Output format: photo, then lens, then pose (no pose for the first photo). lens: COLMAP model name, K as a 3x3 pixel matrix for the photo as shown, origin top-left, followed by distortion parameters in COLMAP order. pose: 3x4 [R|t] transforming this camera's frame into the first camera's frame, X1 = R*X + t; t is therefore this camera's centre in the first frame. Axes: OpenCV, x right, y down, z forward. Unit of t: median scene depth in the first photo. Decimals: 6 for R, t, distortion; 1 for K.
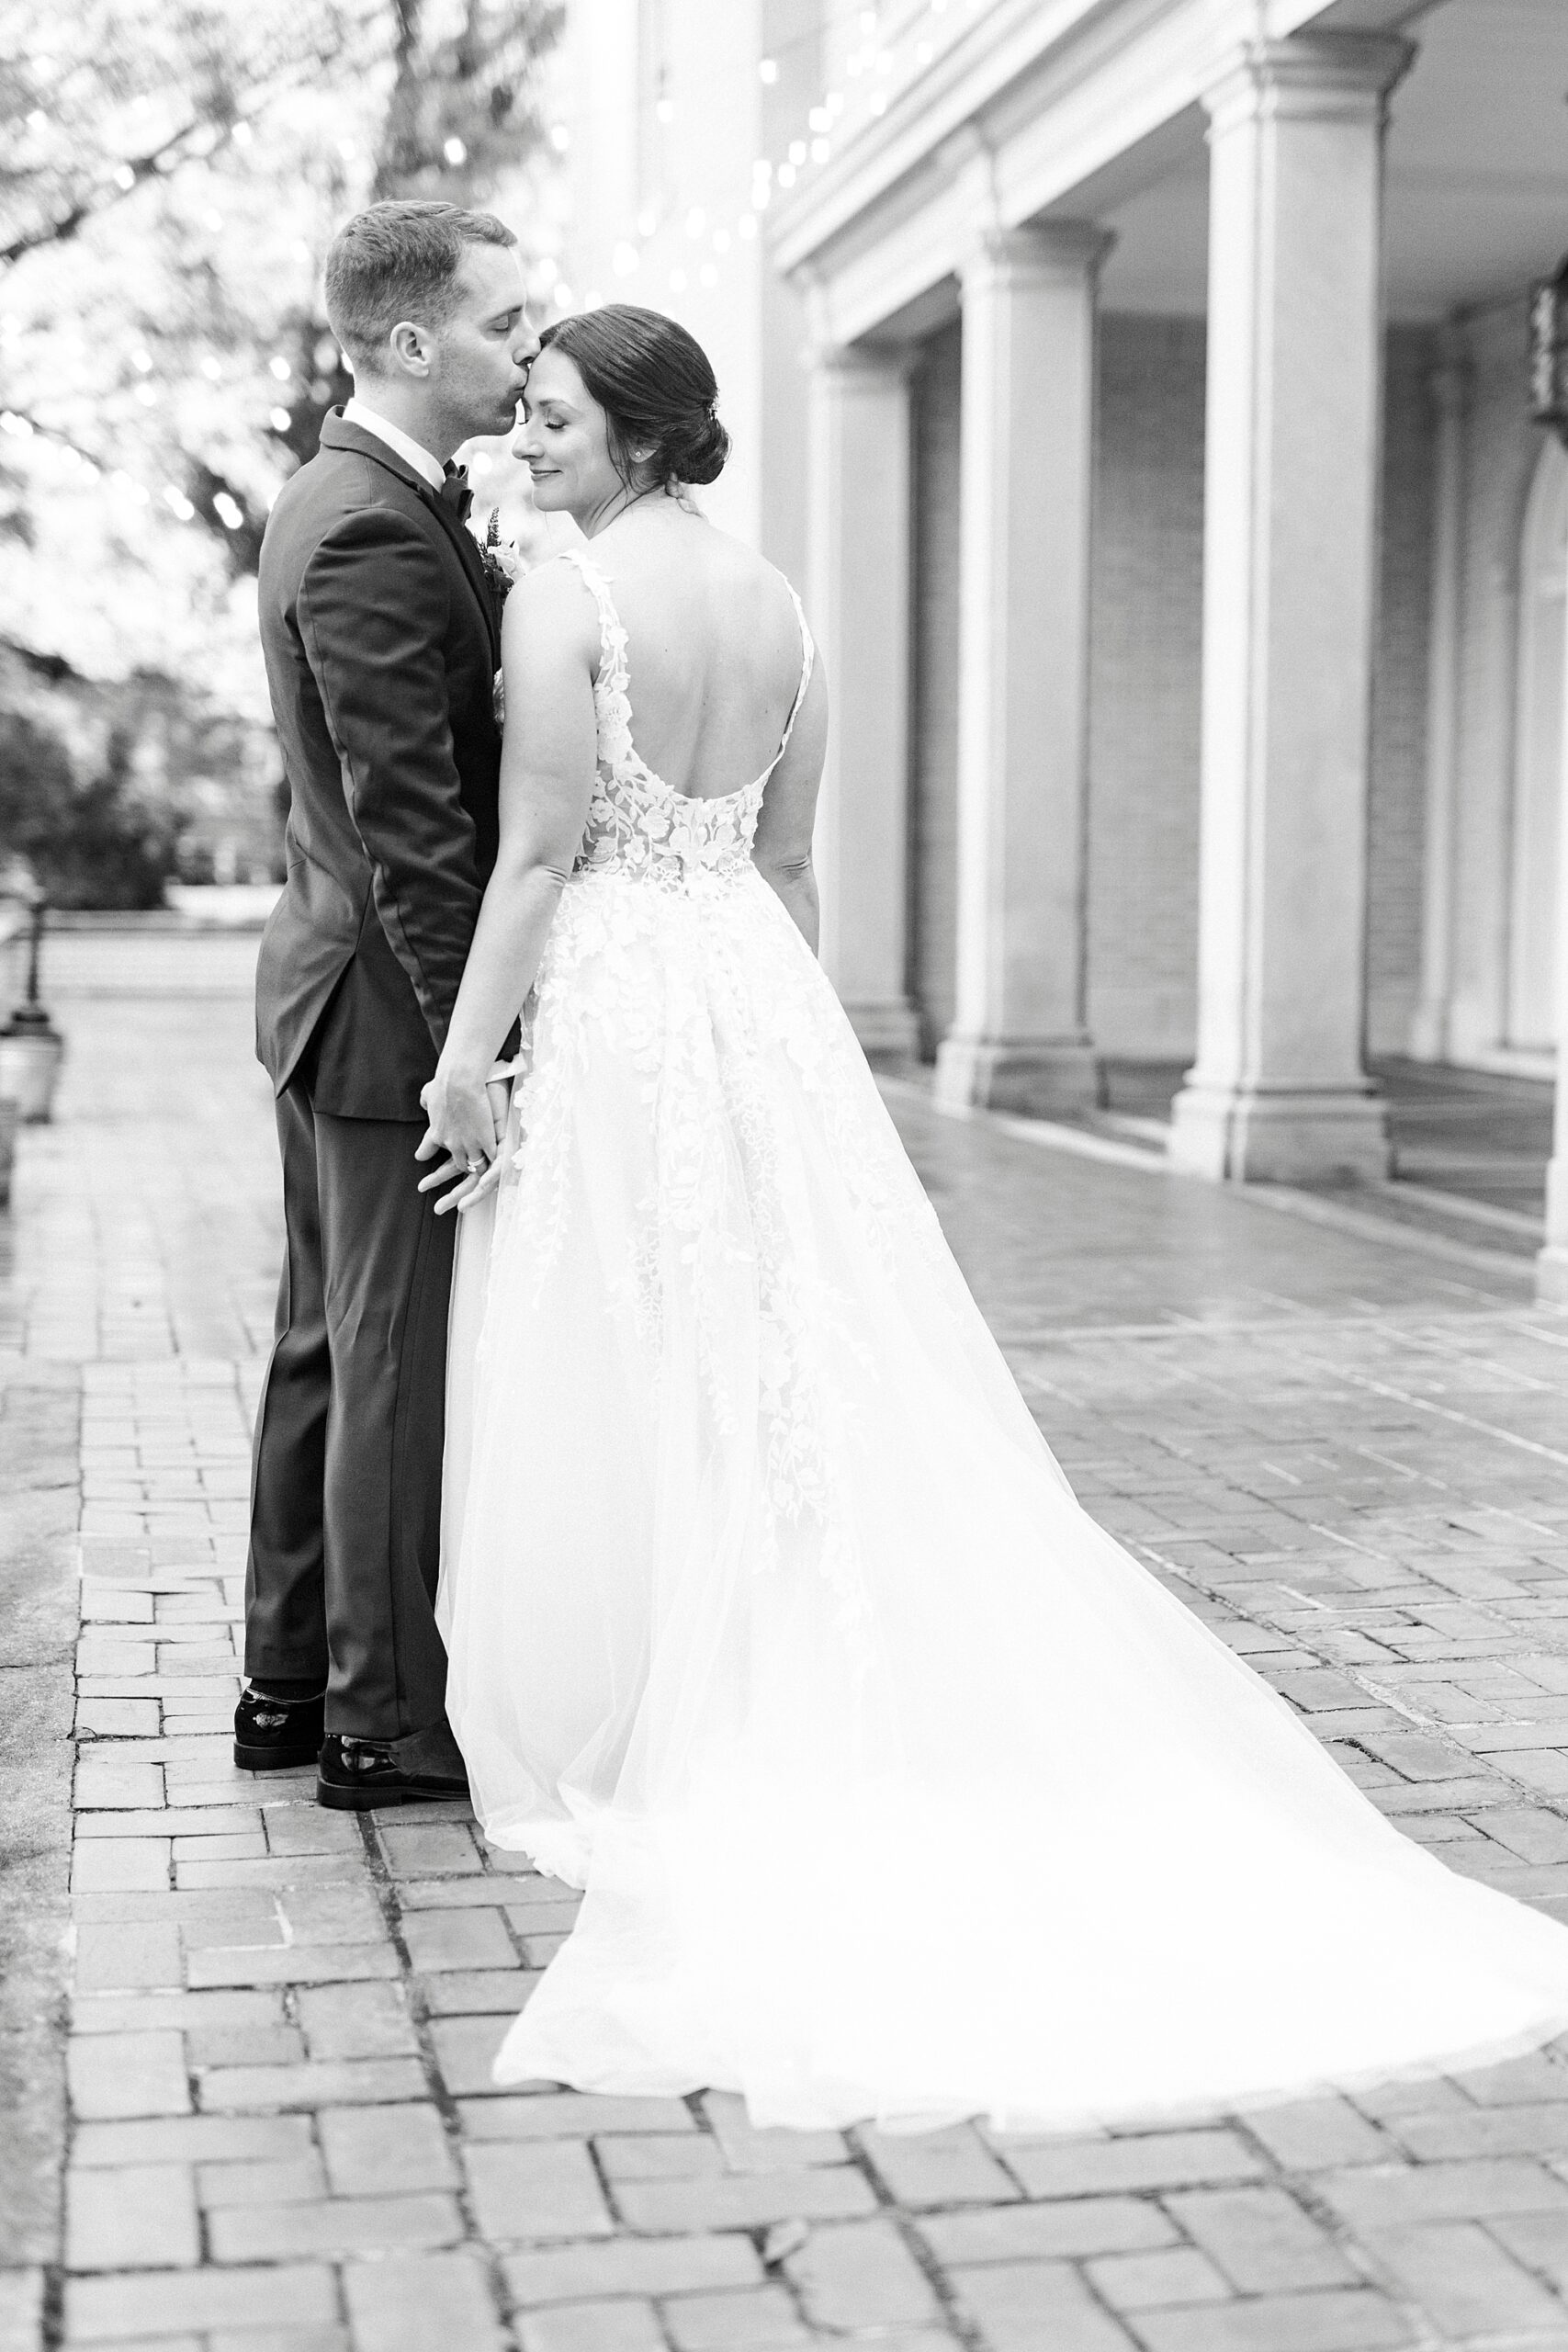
lens RADIAL K [[3437.2, 0, 784.0], [0, 3437.2, 1176.0], [0, 0, 1]] dist [0.008009, -0.009366]
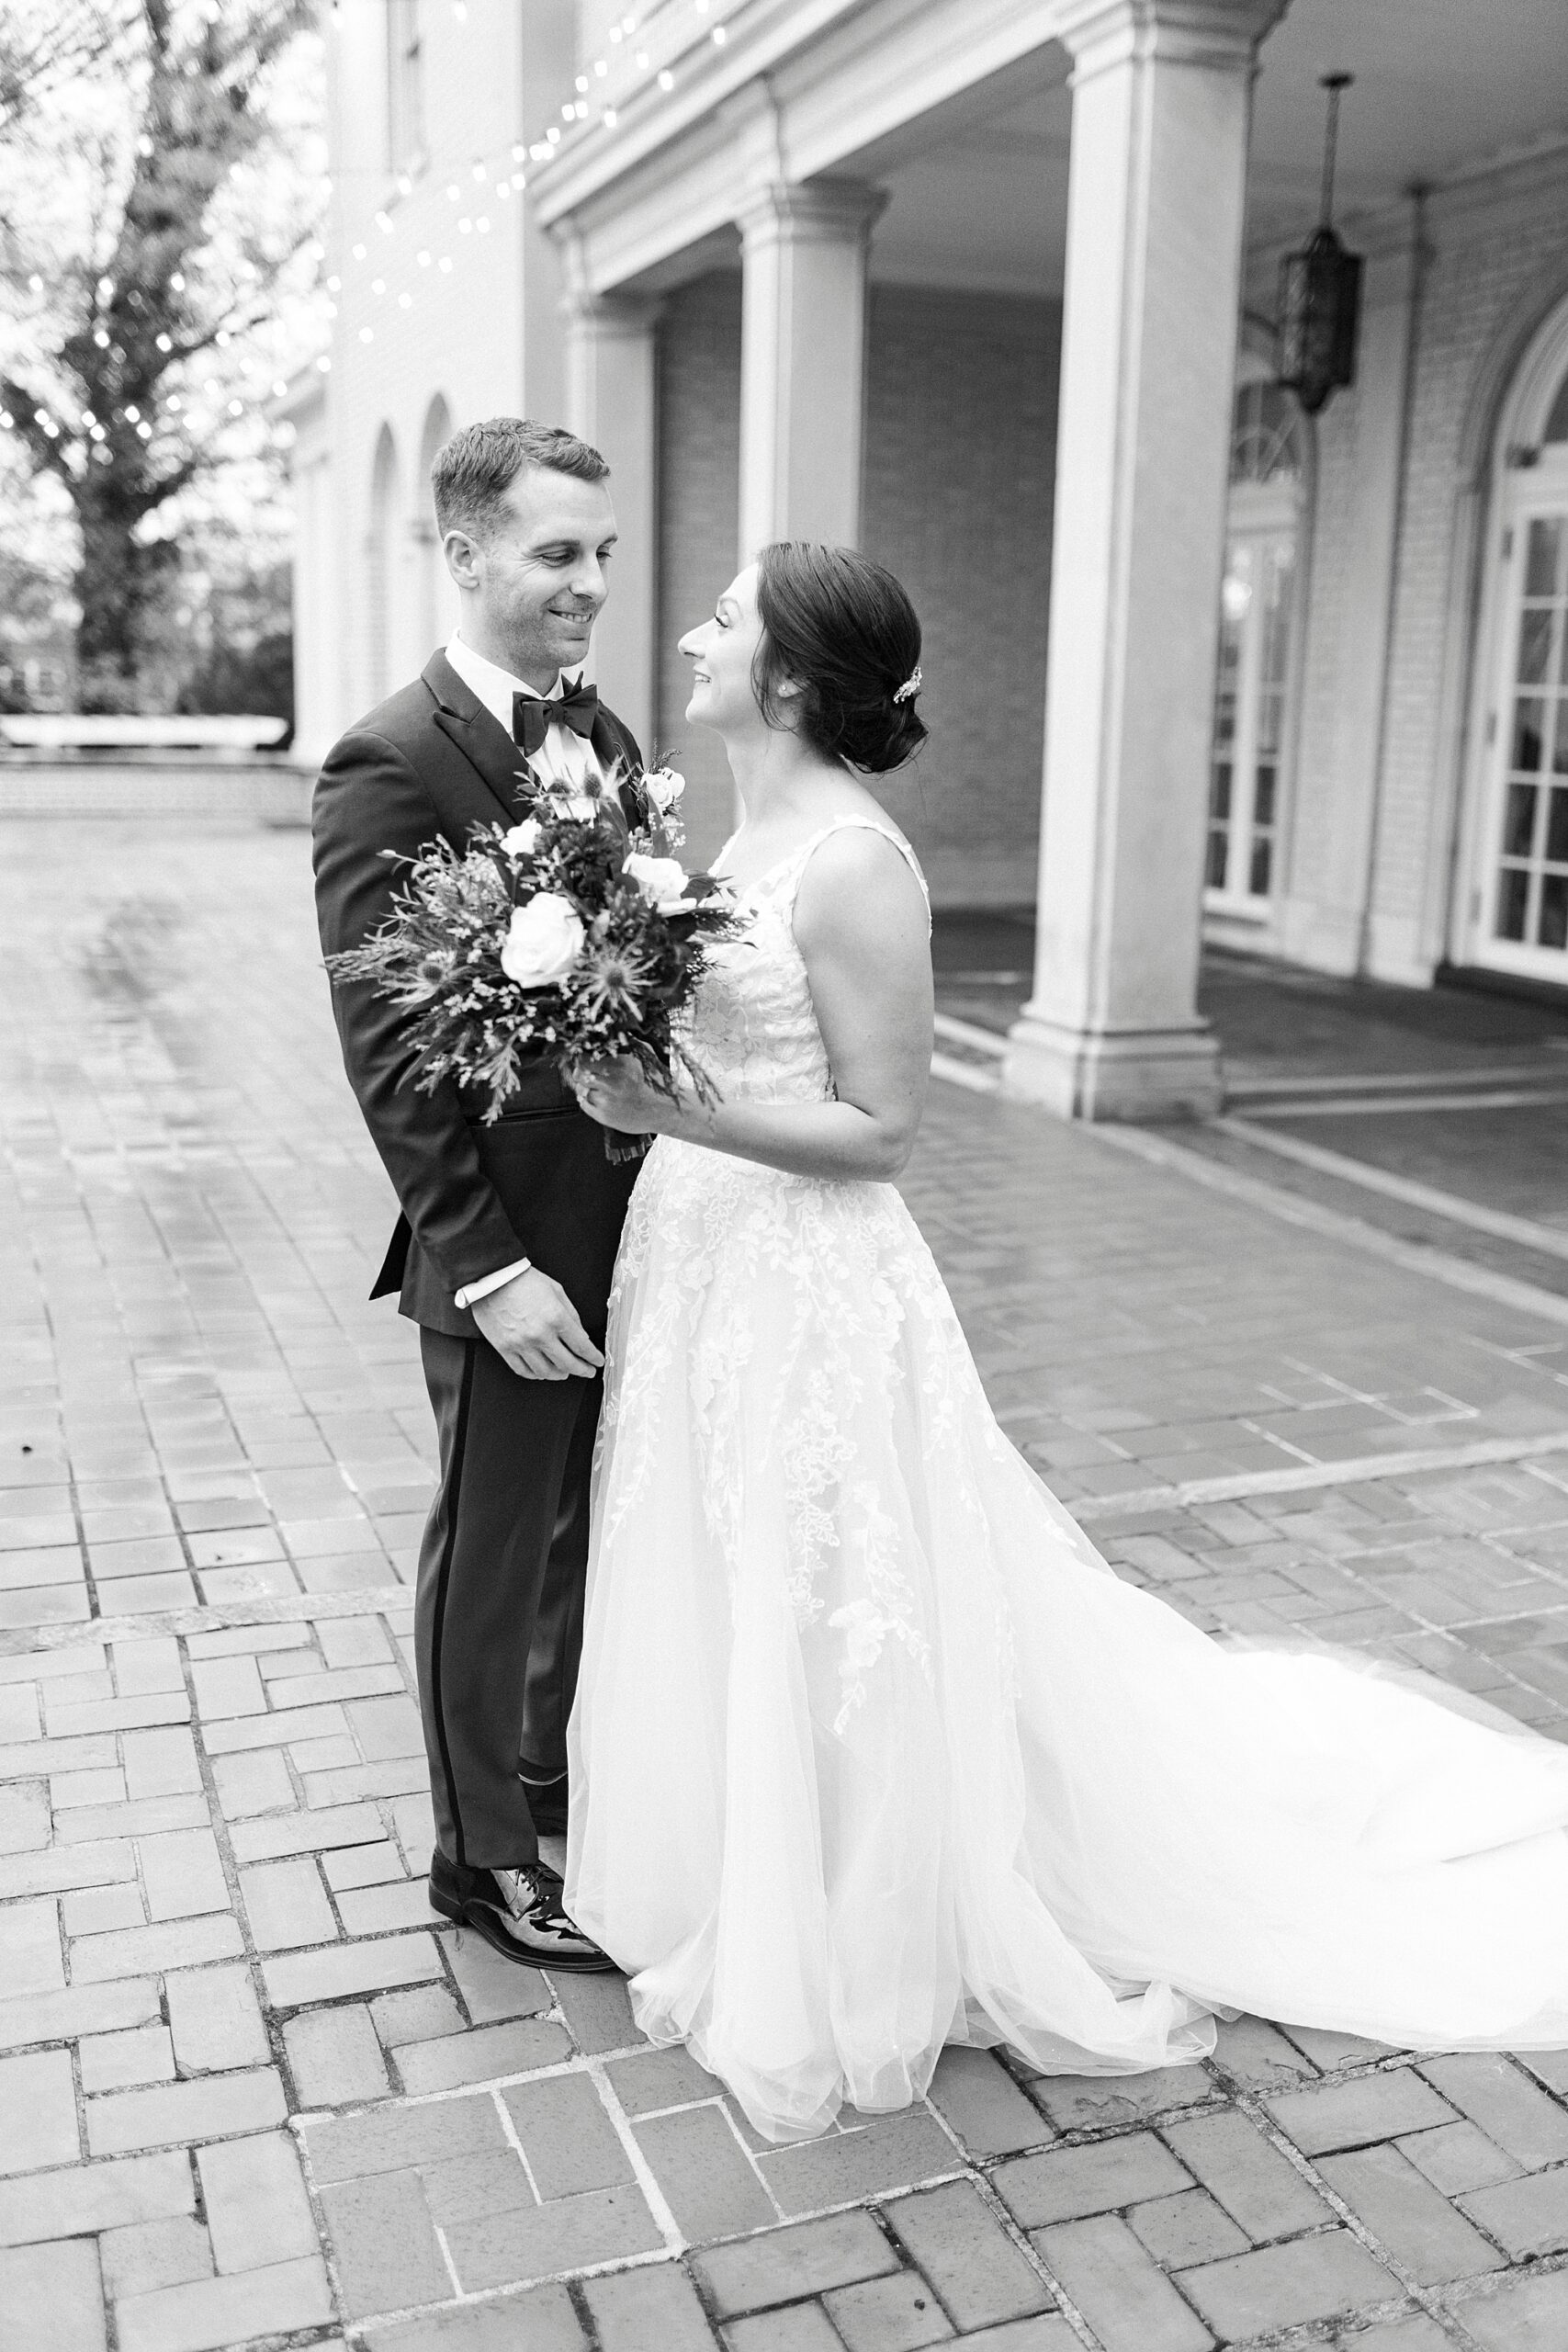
lens RADIAL K [[2247.3, 0, 784.0], [0, 2247.3, 1176.0], [0, 0, 1]] dist [0.000149, 0.014883]
pose [[0.987687, -0.018152, 0.155386, -0.120507], [-0.001766, 0.991888, 0.127099, -0.121654], [-0.156432, -0.125809, 0.979643, 0.587876]]
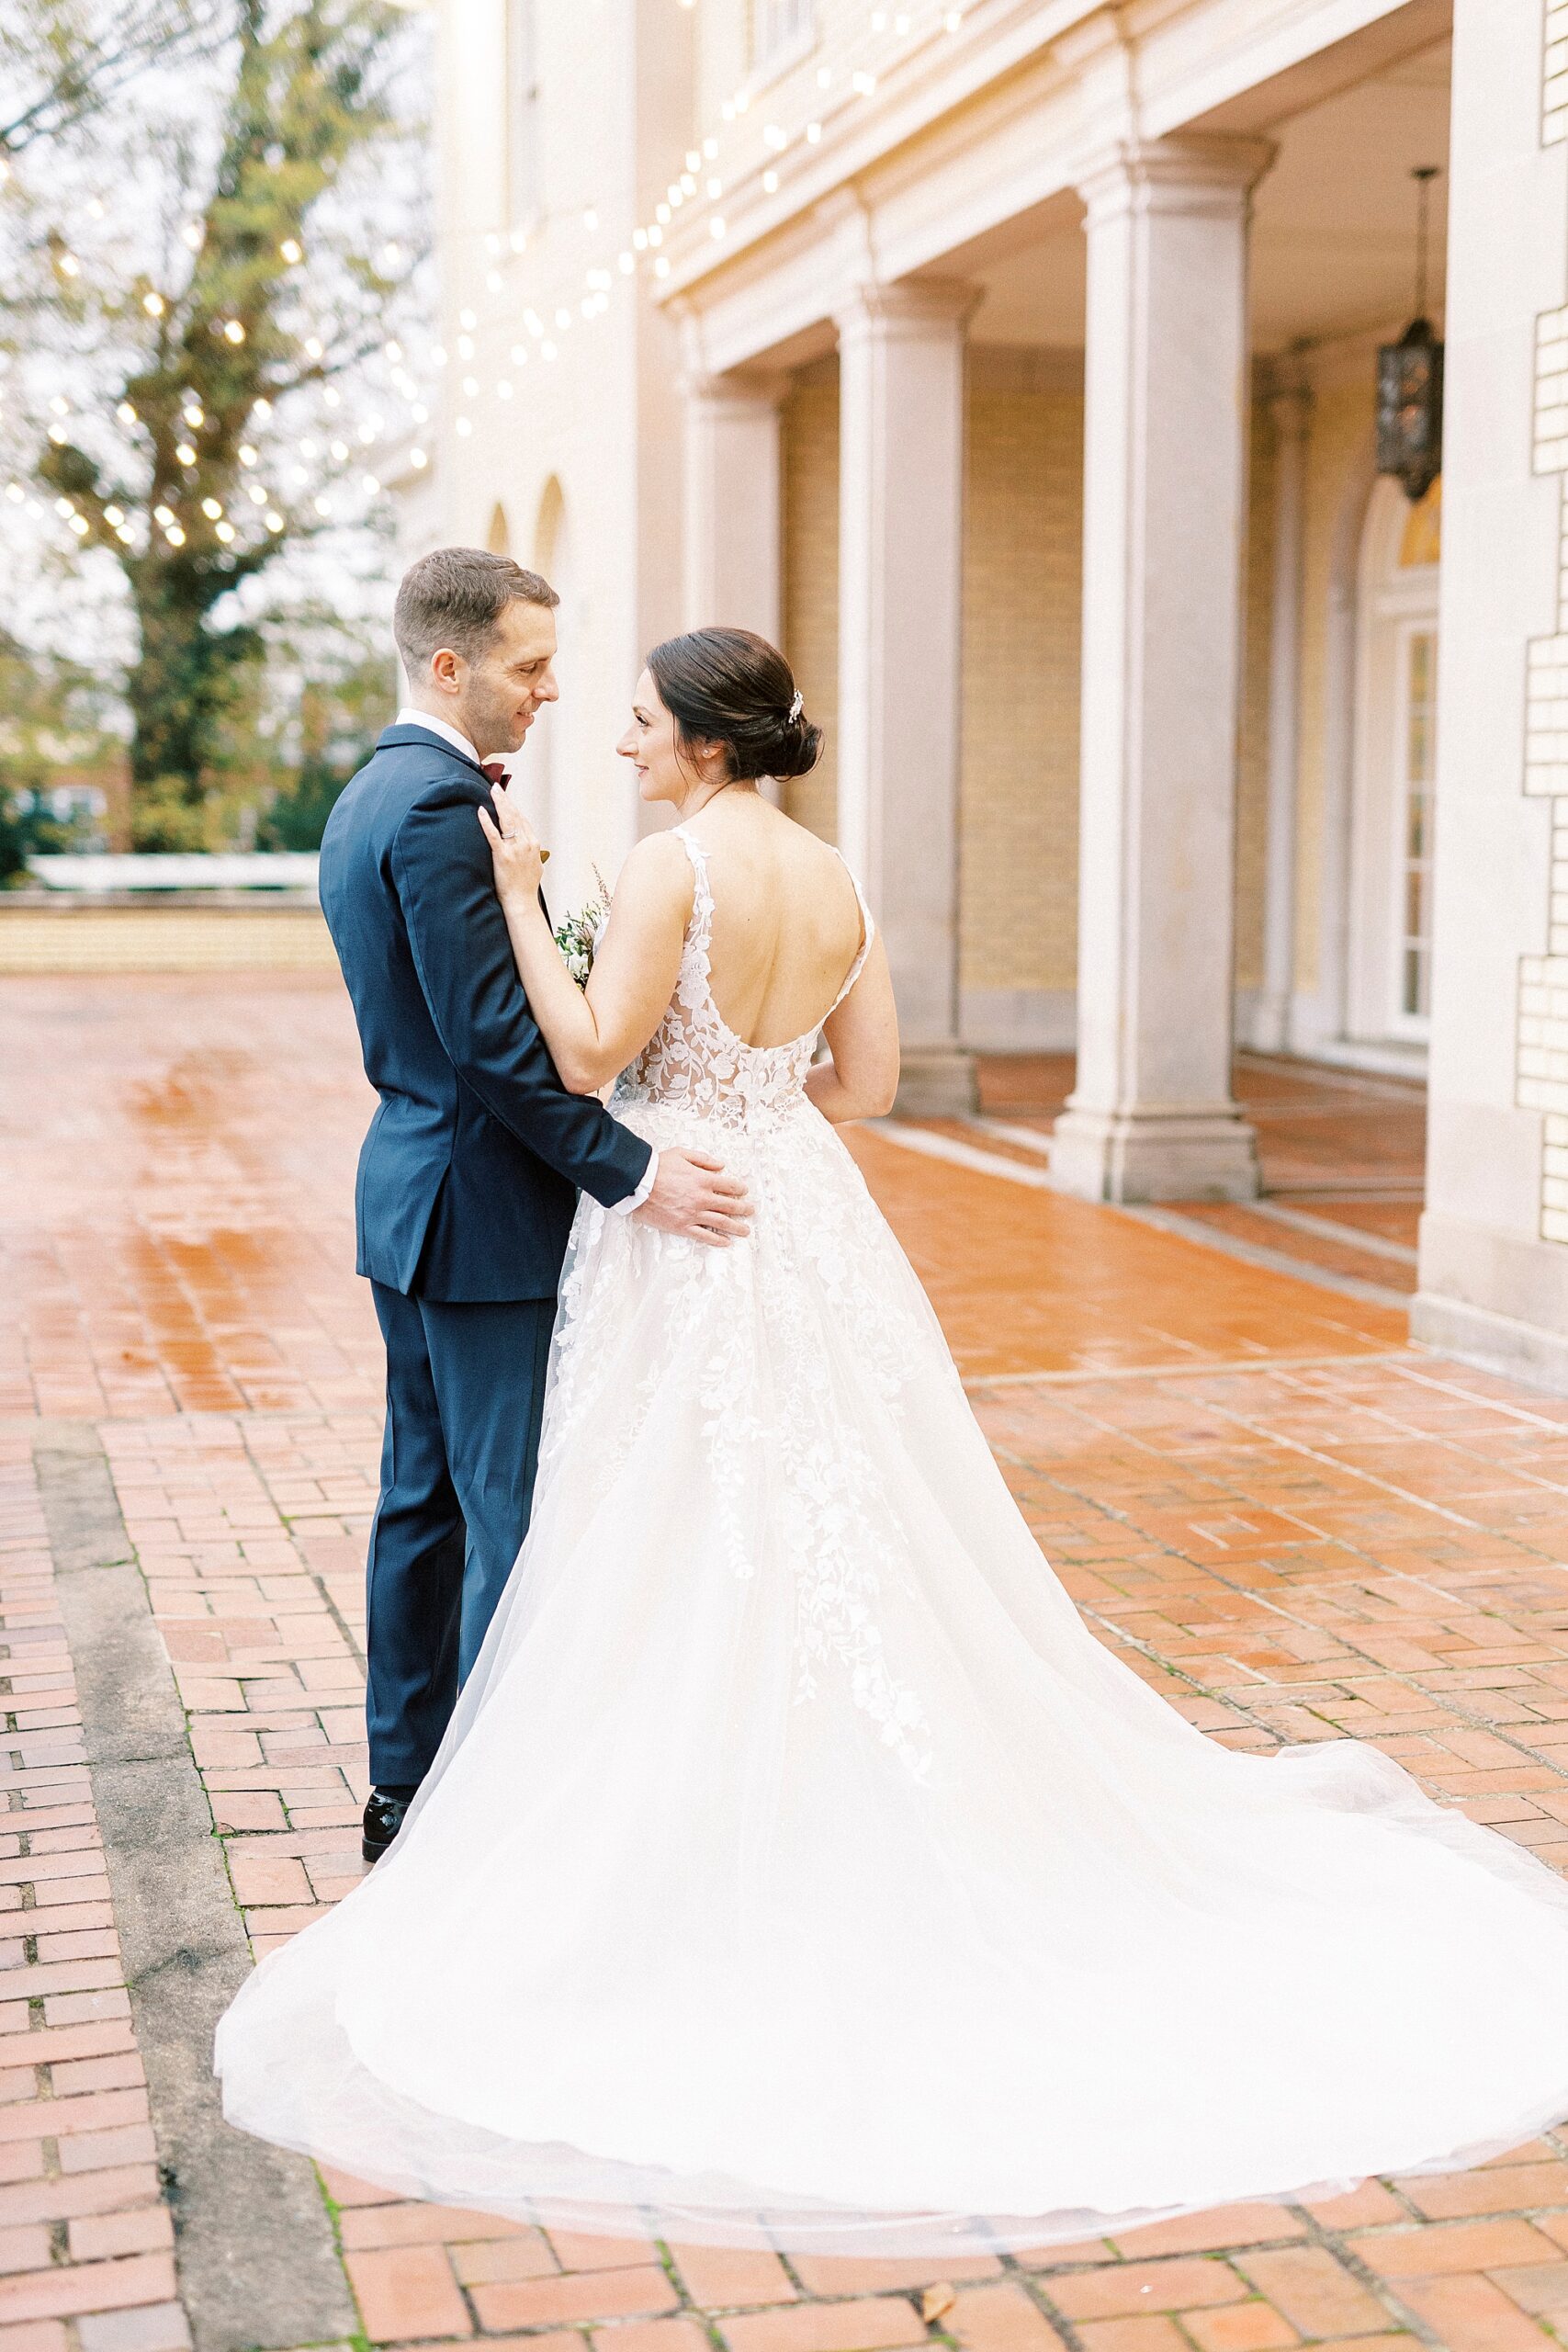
lens RADIAL K [[3372.3, 0, 784.0], [0, 3372.3, 1176.0], [0, 0, 1]] dist [0.004506, -0.017999]
pose [[0.998627, -0.007331, 0.051871, -0.047516], [0.006249, 0.999760, 0.021000, -0.051780], [-0.052012, -0.020647, 0.998433, -0.087967]]
